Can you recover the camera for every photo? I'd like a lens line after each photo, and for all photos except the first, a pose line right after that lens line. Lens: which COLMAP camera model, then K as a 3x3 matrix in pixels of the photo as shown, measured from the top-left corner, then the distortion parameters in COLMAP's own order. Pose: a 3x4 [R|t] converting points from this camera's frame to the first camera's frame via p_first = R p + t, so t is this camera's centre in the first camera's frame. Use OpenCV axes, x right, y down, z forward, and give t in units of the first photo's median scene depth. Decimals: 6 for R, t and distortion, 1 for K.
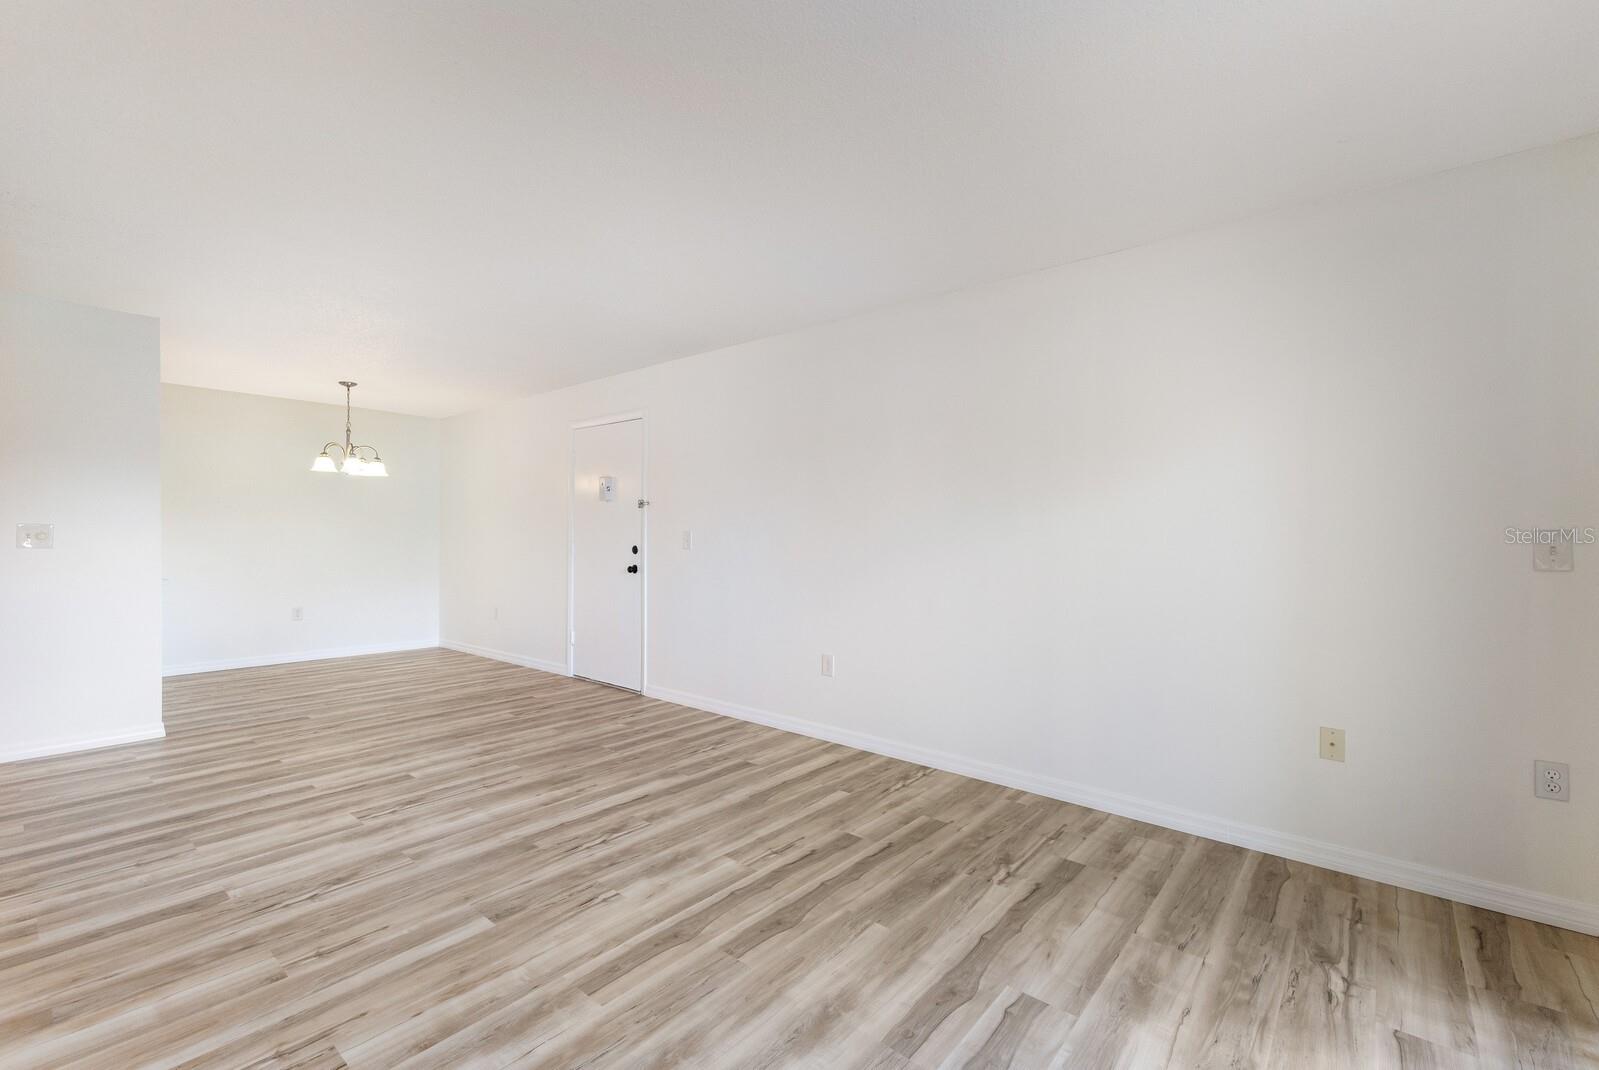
lens RADIAL K [[702.8, 0, 813.1], [0, 702.8, 541.8], [0, 0, 1]] dist [0.012085, -0.000172]
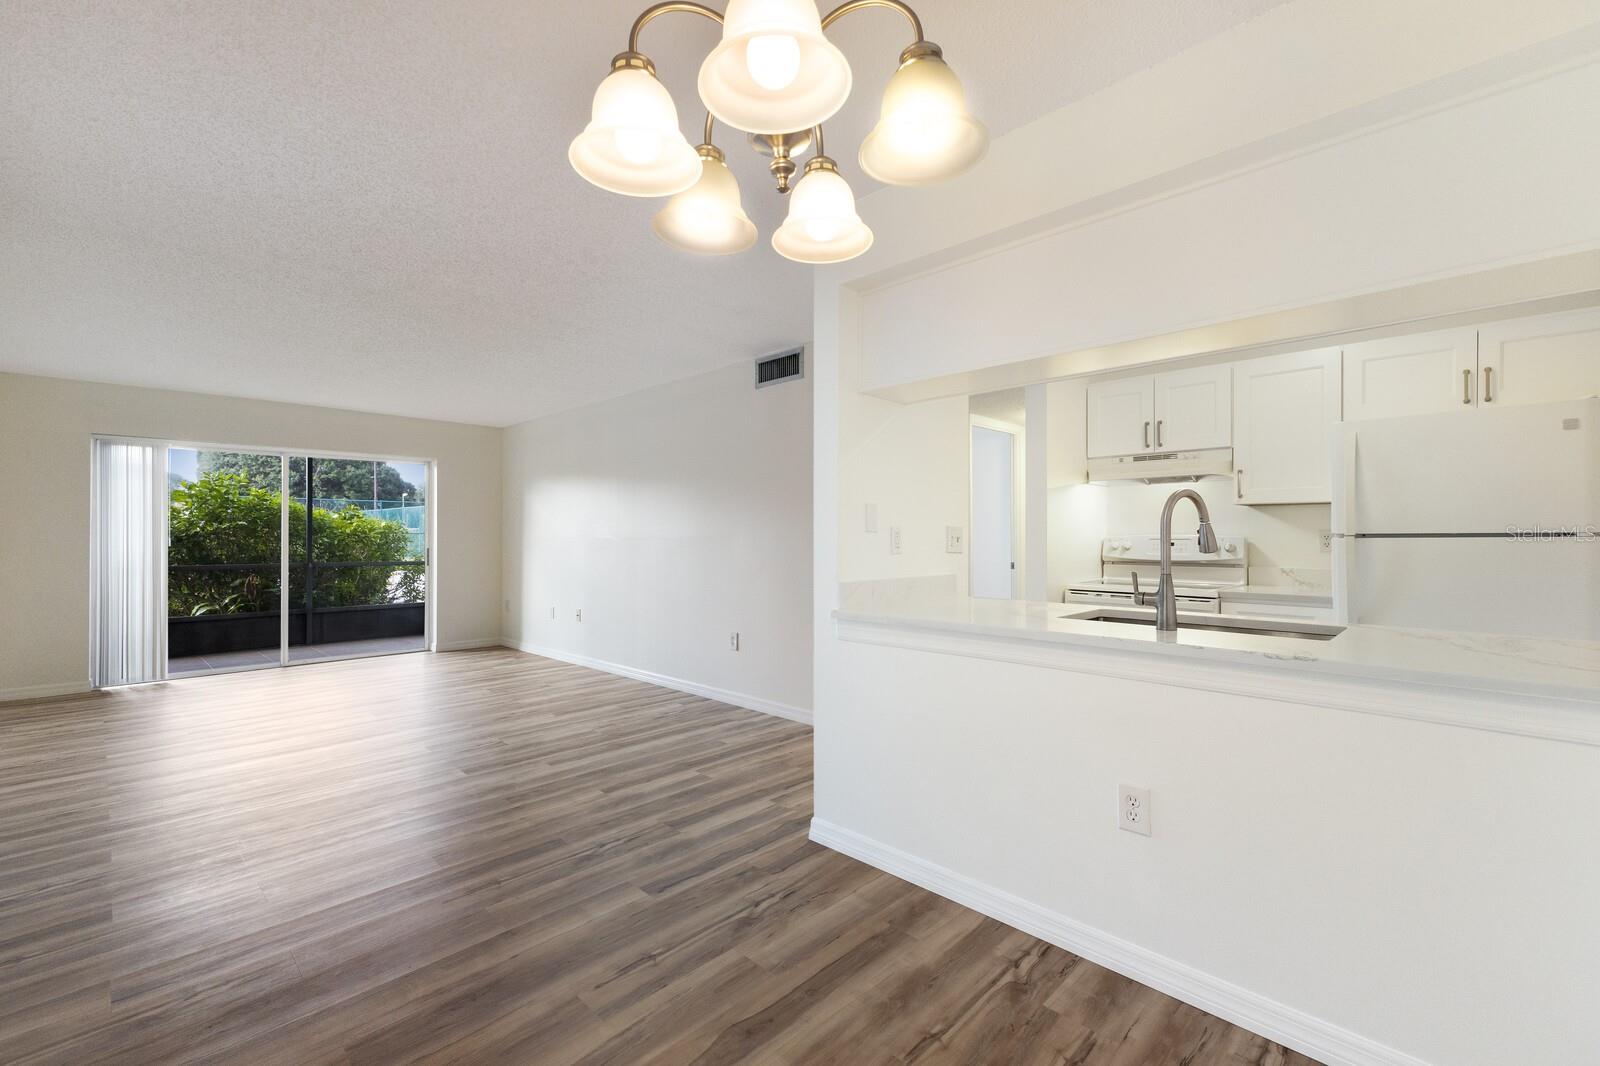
lens RADIAL K [[674.0, 0, 789.9], [0, 674.0, 535.1], [0, 0, 1]] dist [0.011400, 0.000096]
pose [[-0.996207, -0.002516, 0.086981, -1.244775], [-0.002019, 0.999981, 0.005811, -0.020523], [-0.086994, 0.005614, -0.996193, 2.141997]]
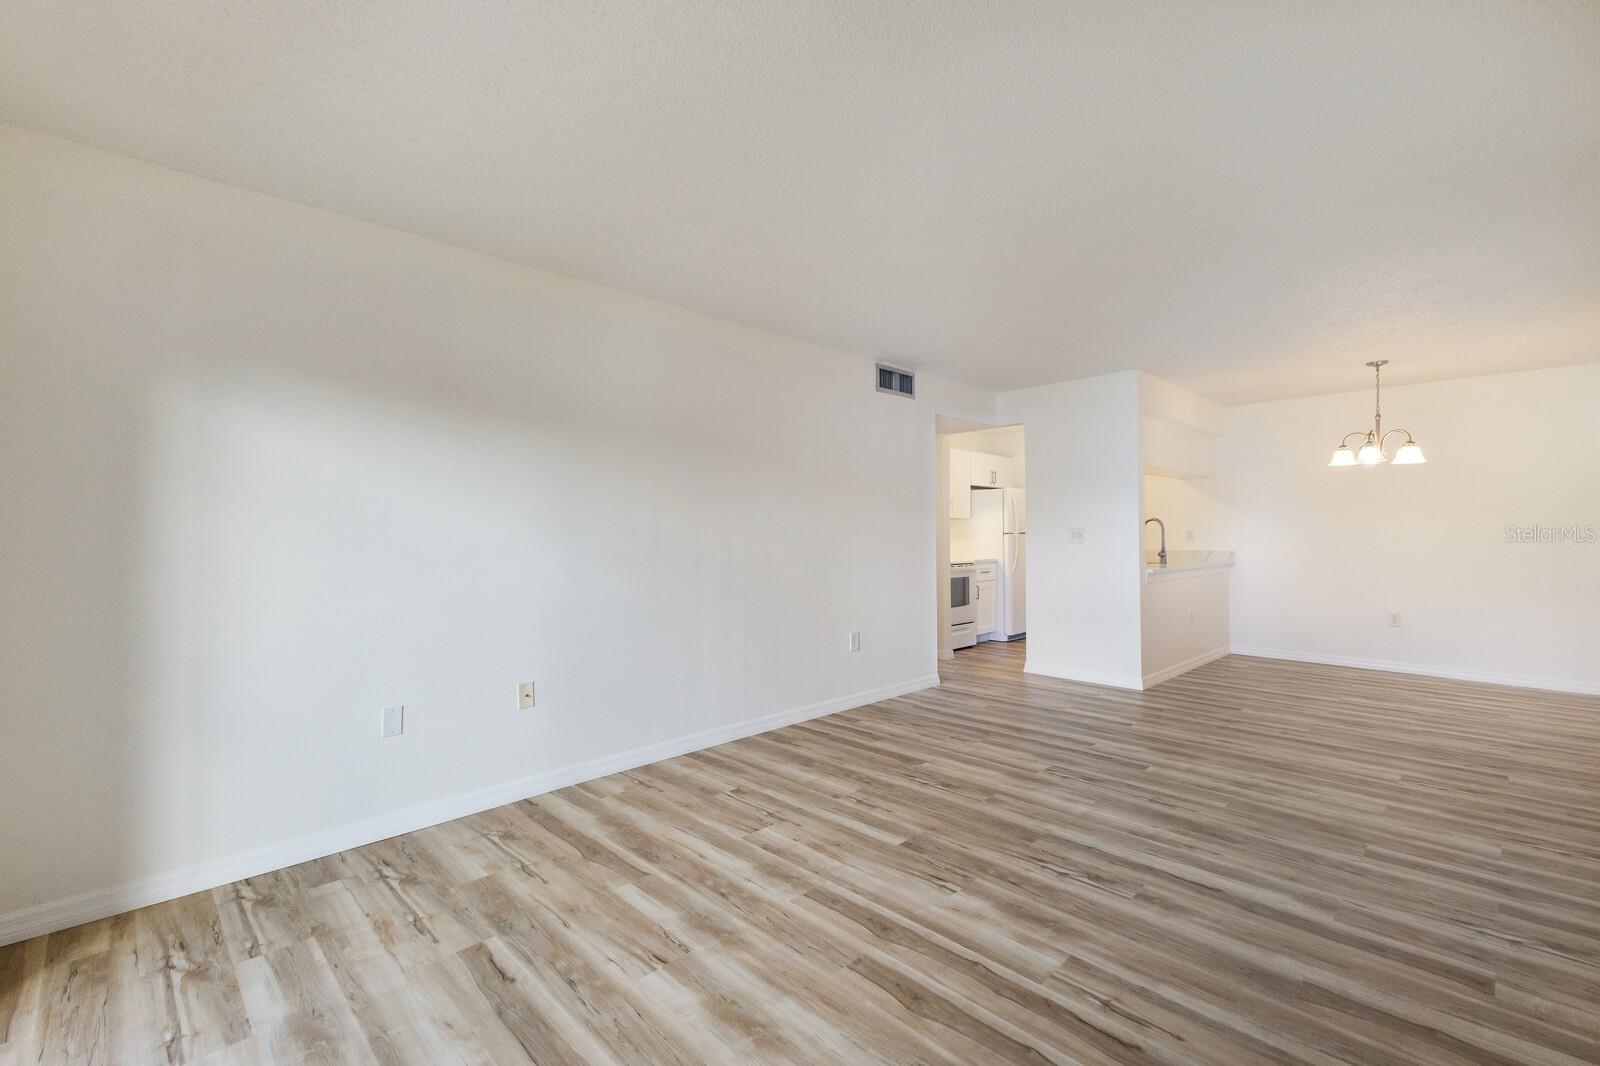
lens RADIAL K [[689.9, 0, 791.9], [0, 689.9, 564.3], [0, 0, 1]] dist [0.015597, -0.000427]
pose [[-0.115651, 0.039226, -0.992515, 0.539561], [-0.006364, 0.999170, 0.040231, -0.004904], [0.993270, 0.010969, -0.115305, 0.662823]]
